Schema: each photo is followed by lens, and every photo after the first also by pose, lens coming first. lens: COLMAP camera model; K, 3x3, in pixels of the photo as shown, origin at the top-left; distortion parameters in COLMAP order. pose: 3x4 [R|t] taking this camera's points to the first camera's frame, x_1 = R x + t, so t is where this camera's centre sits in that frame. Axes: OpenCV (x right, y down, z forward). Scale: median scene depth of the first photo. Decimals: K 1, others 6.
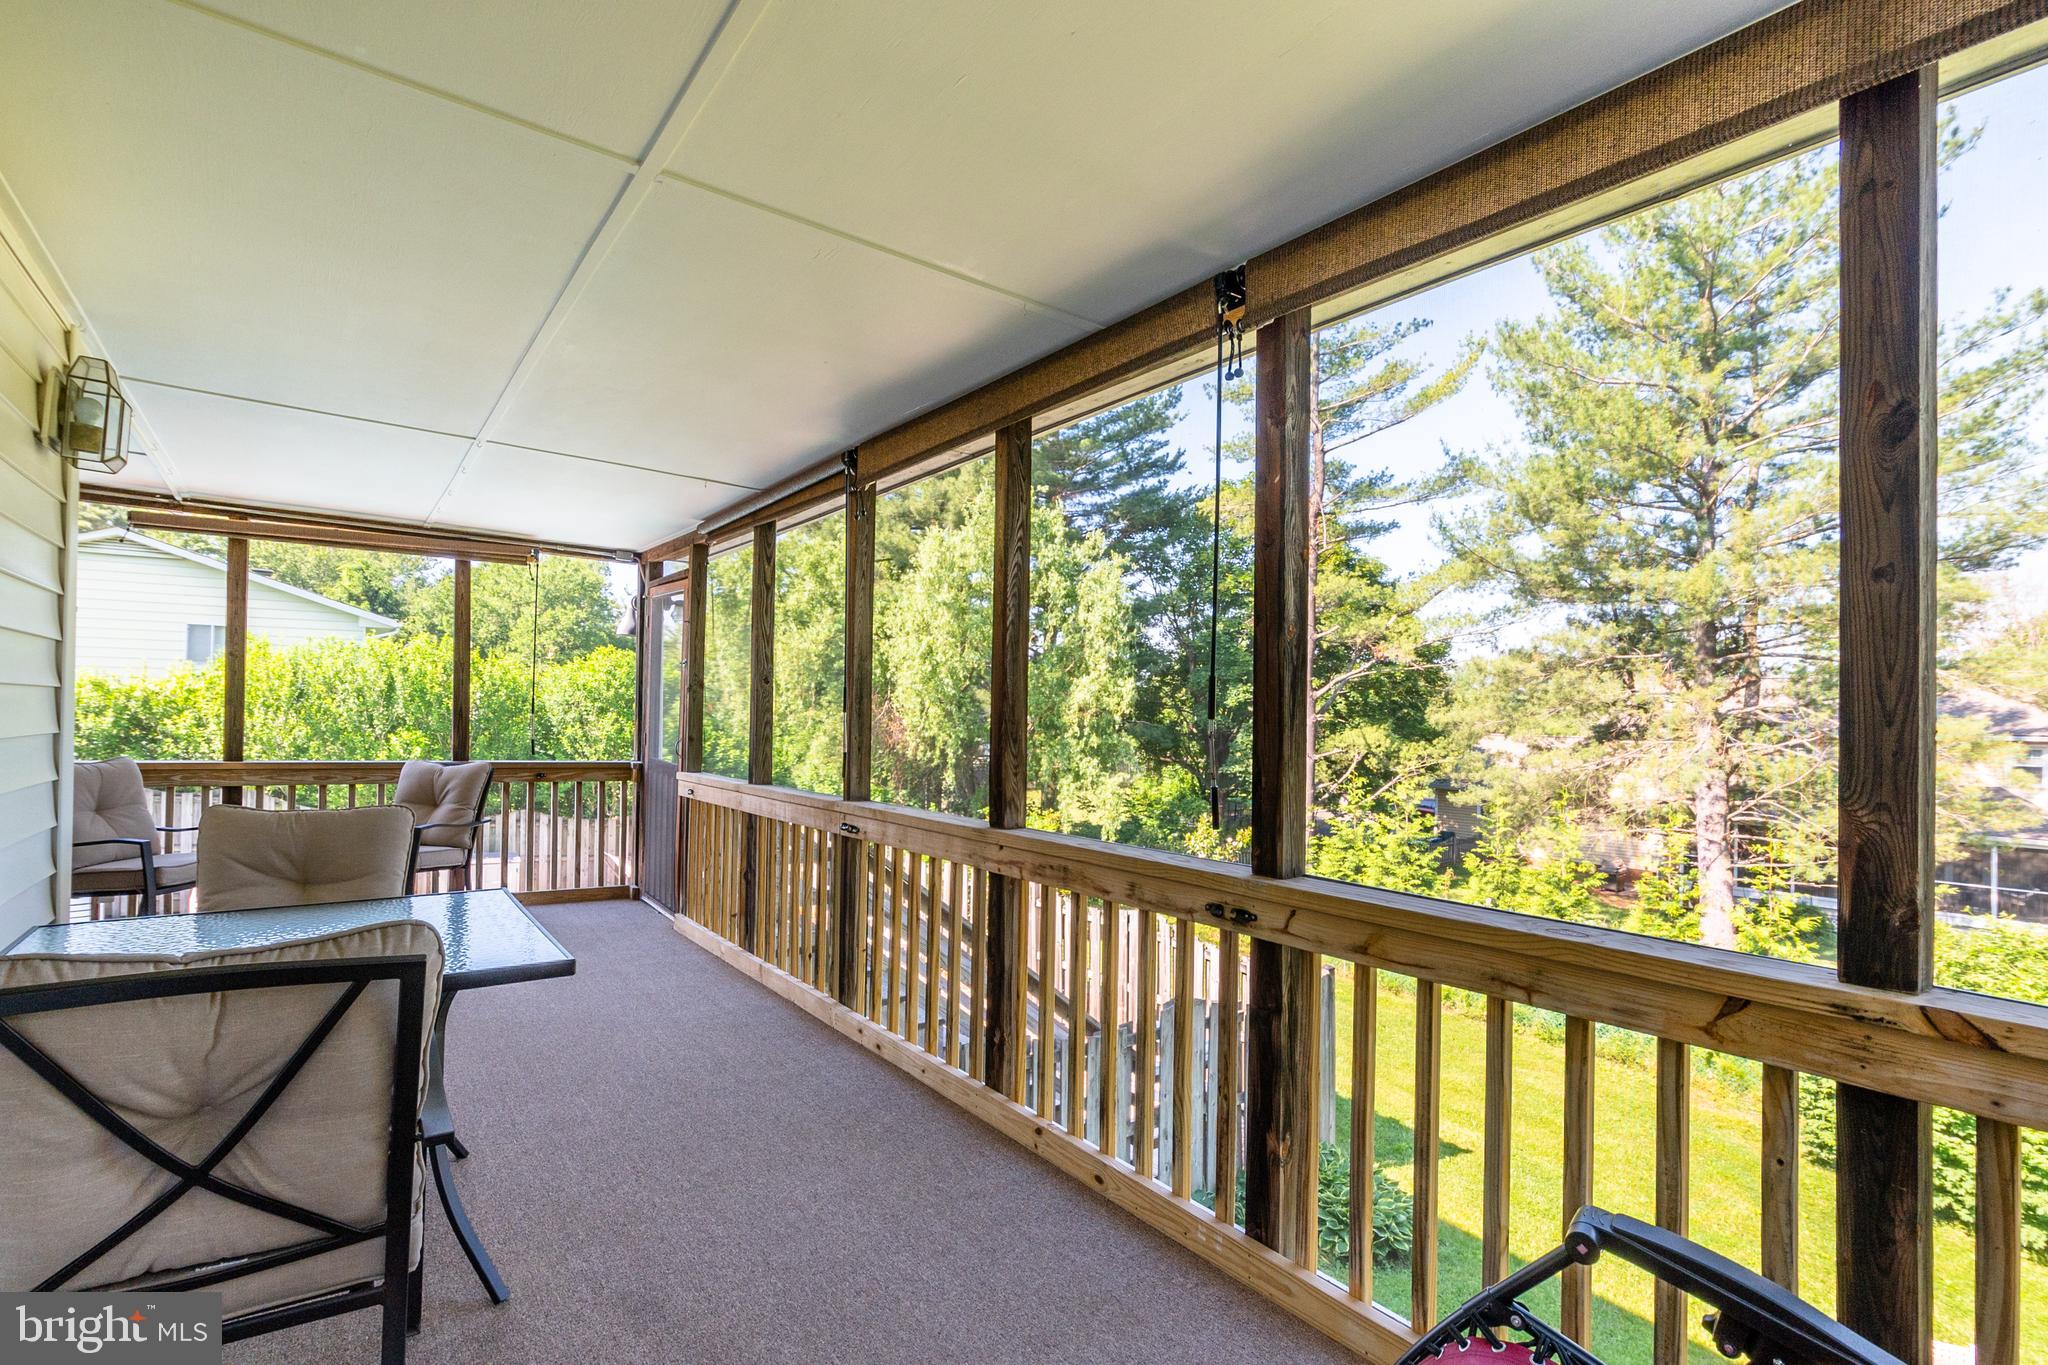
lens RADIAL K [[981.4, 0, 1019.6], [0, 981.4, 703.5], [0, 0, 1]] dist [0.010809, -0.000542]
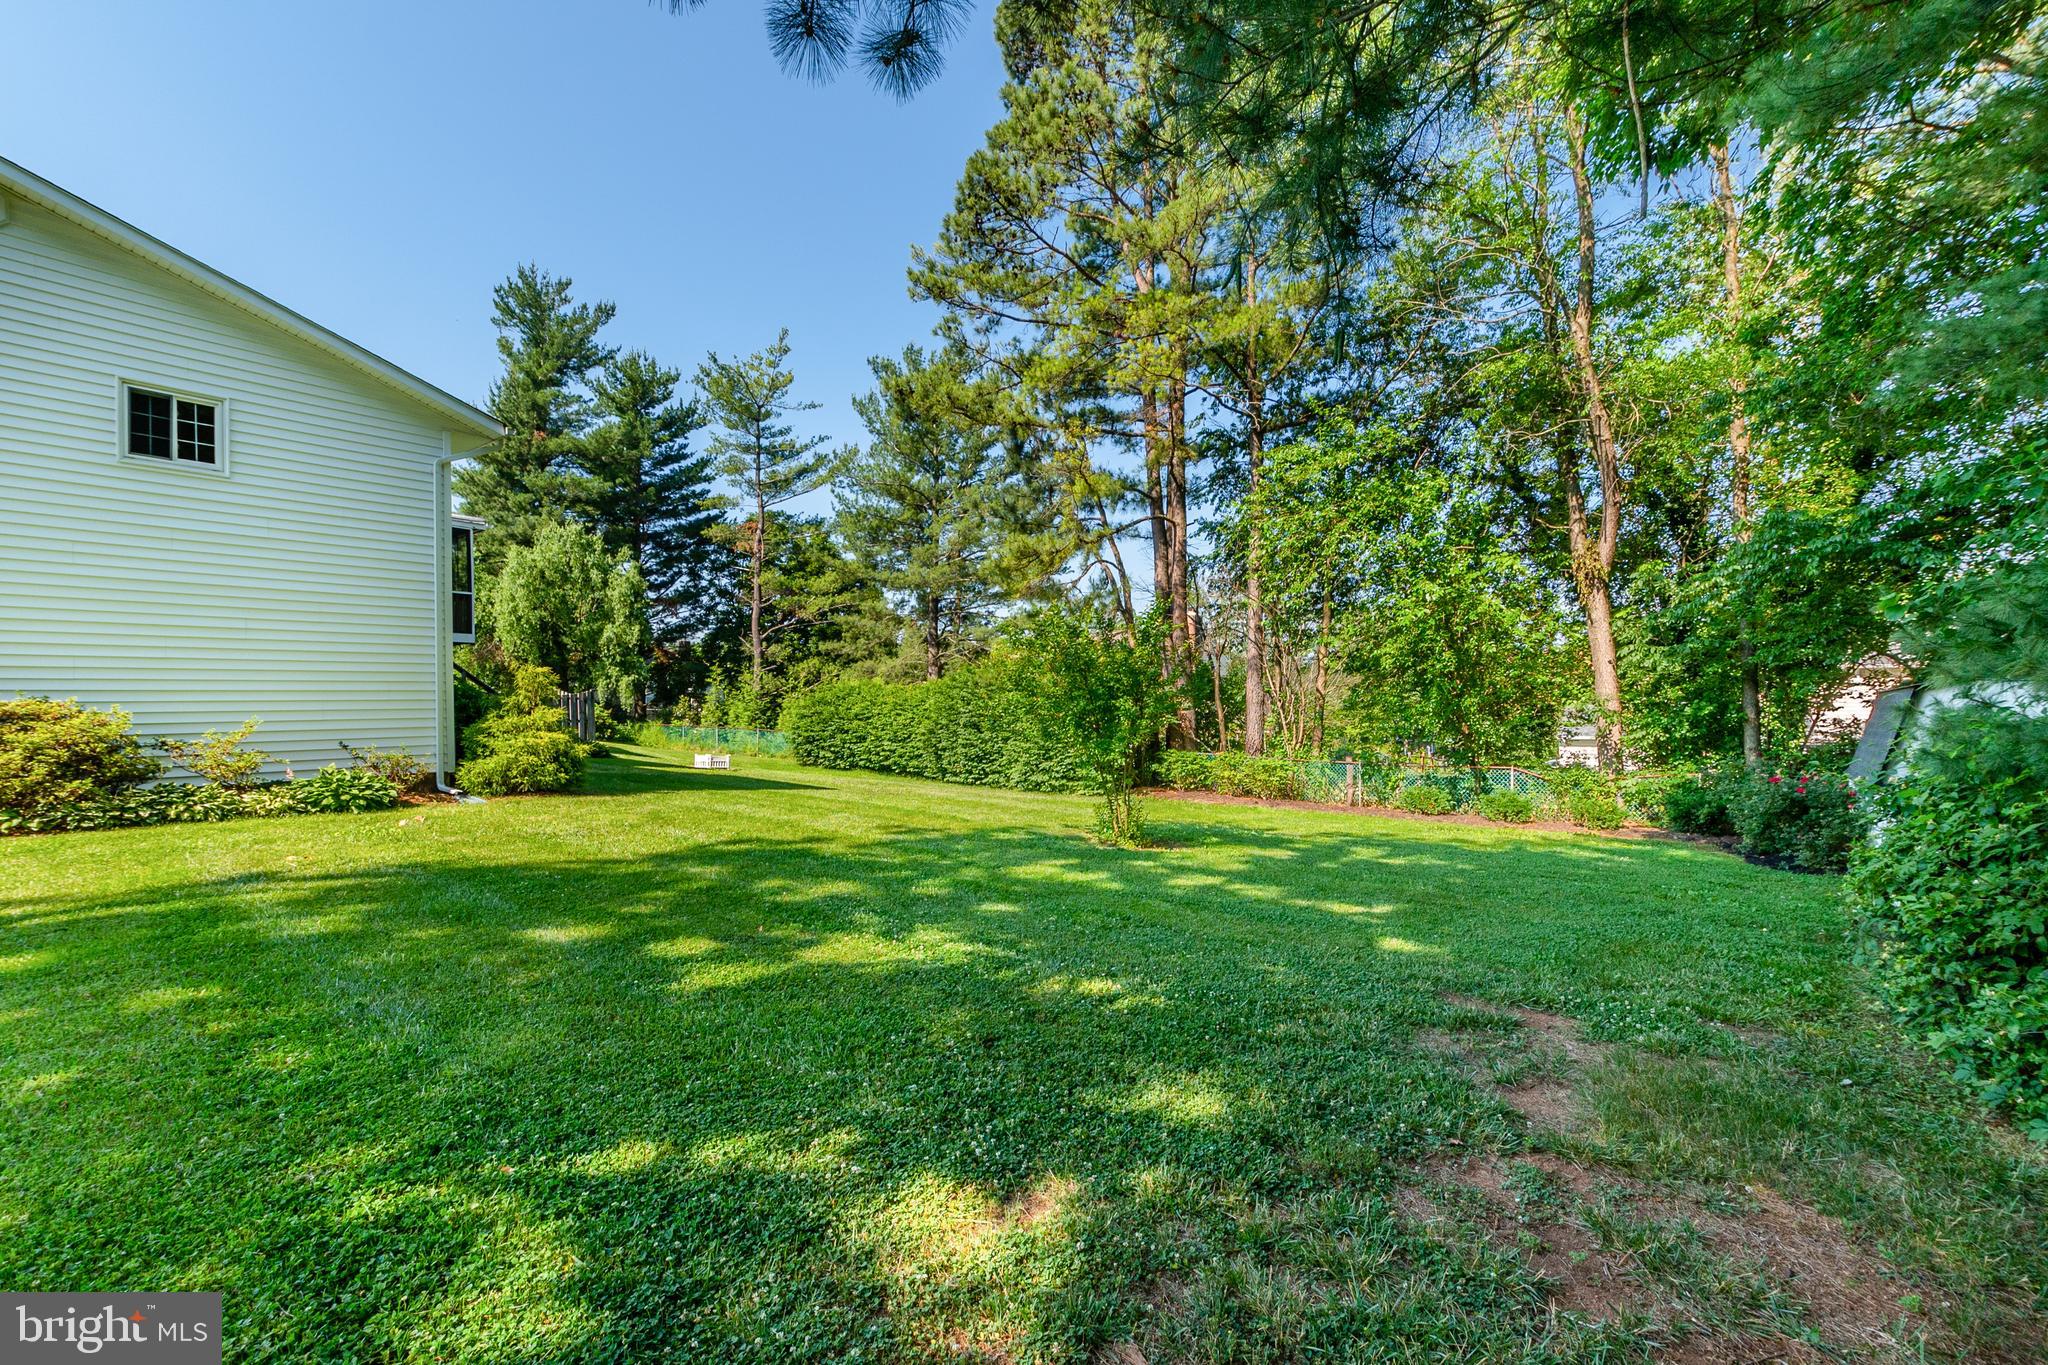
lens RADIAL K [[912.7, 0, 1019.8], [0, 912.7, 699.8], [0, 0, 1]] dist [-0.001228, 0.000329]
pose [[0.959834, -0.023065, 0.279618, 0.373240], [0.020164, 0.999709, 0.013247, 0.125997], [-0.279842, -0.007077, 0.960020, -1.045726]]
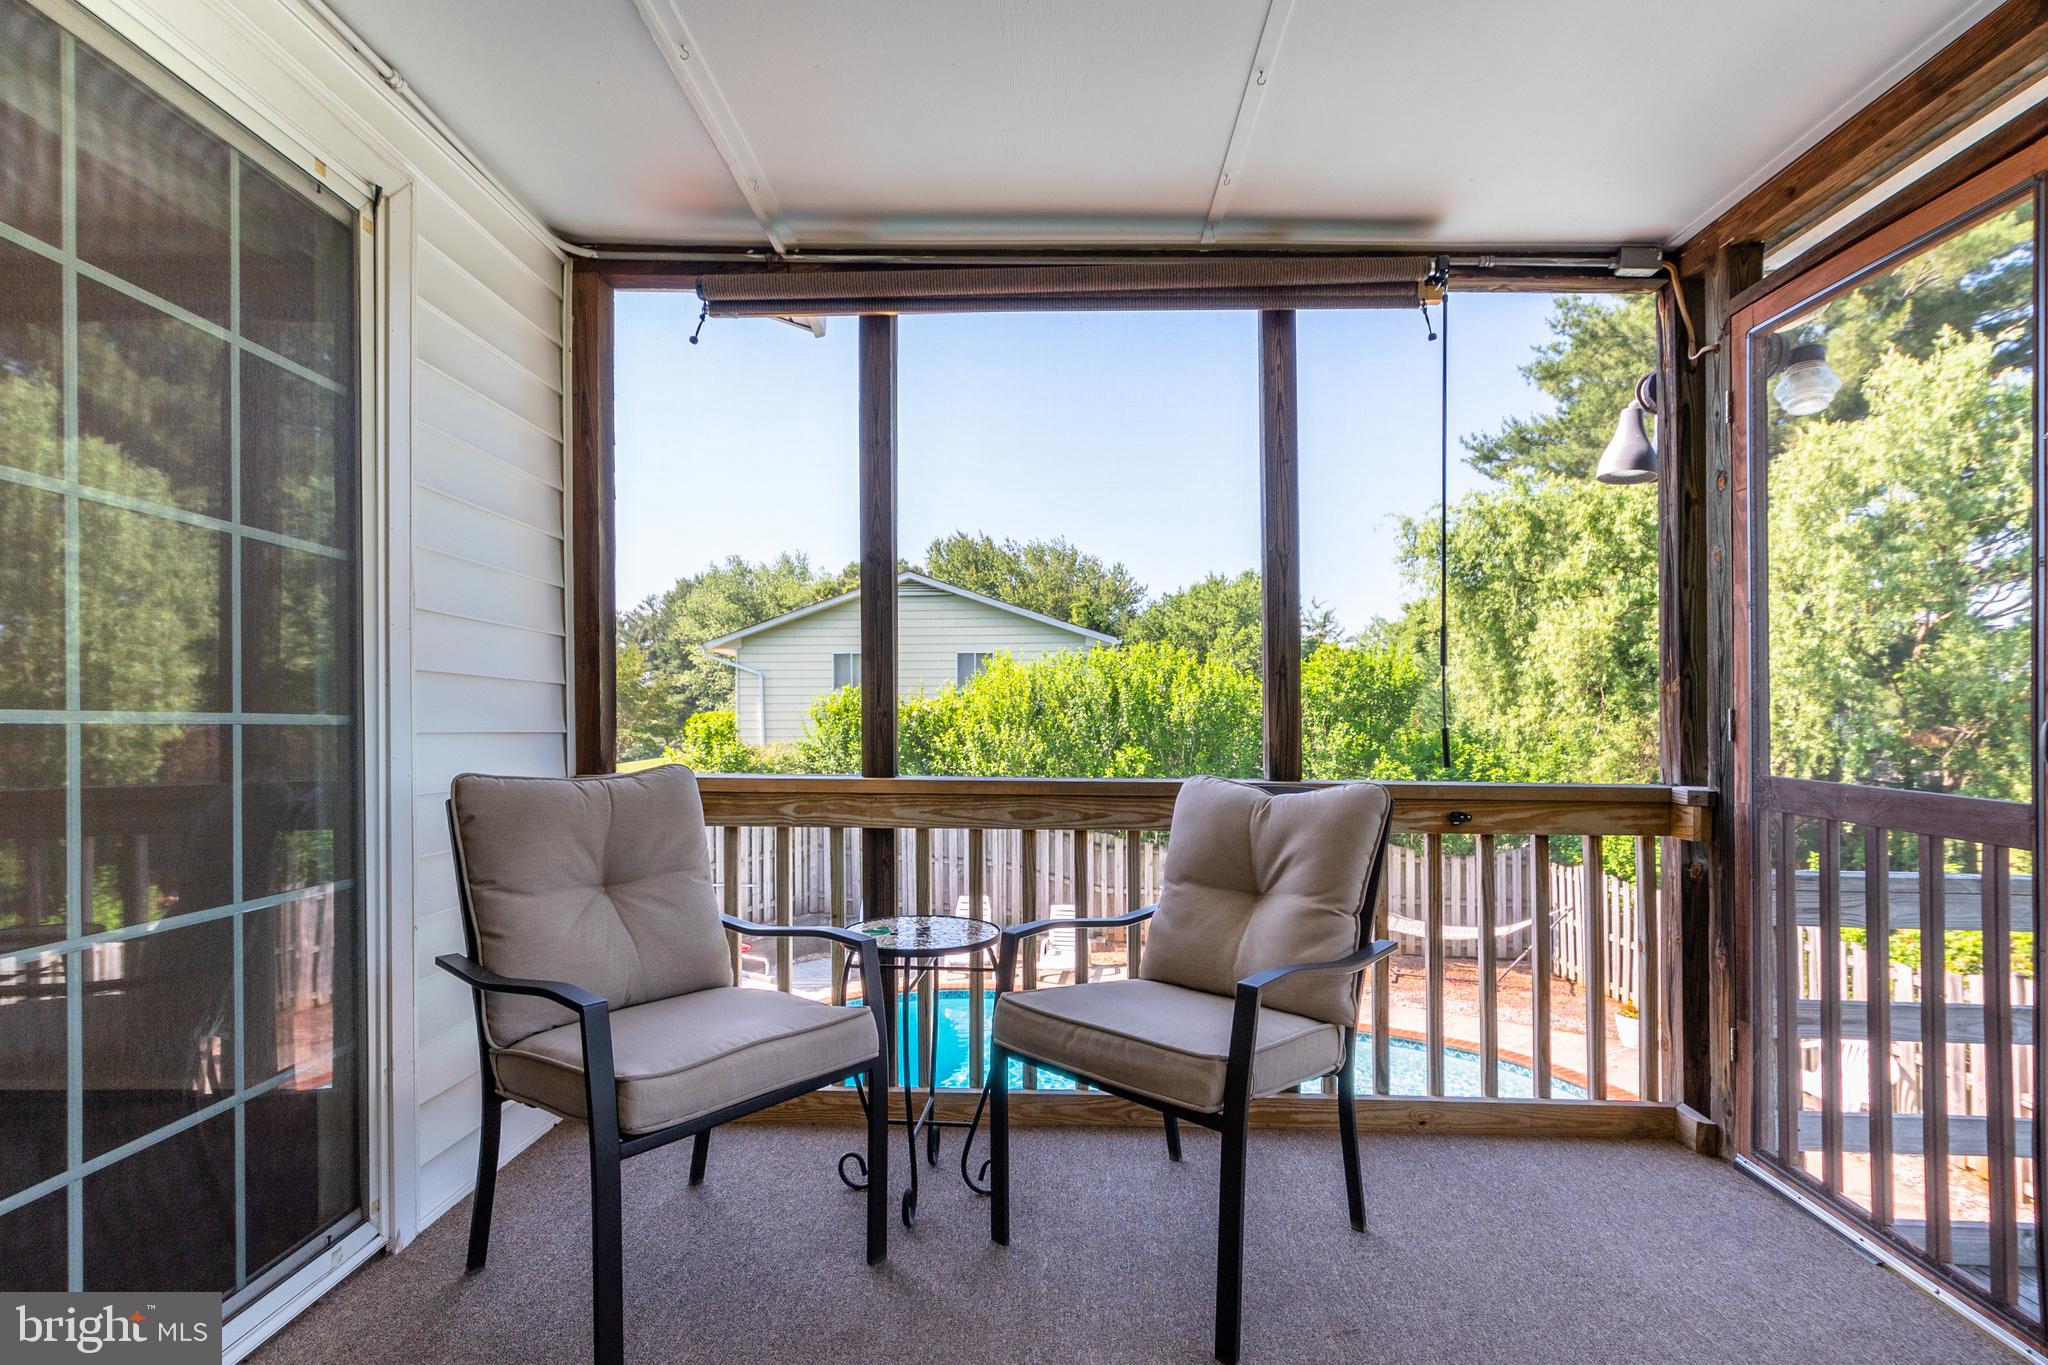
lens RADIAL K [[983.0, 0, 1022.5], [0, 983.0, 730.4], [0, 0, 1]] dist [-0.037587, -0.000276]
pose [[0.792076, -0.021810, -0.610033, -0.126858], [0.025746, 0.999666, -0.002311, 0.010930], [0.609880, -0.013875, 0.792373, 0.188556]]
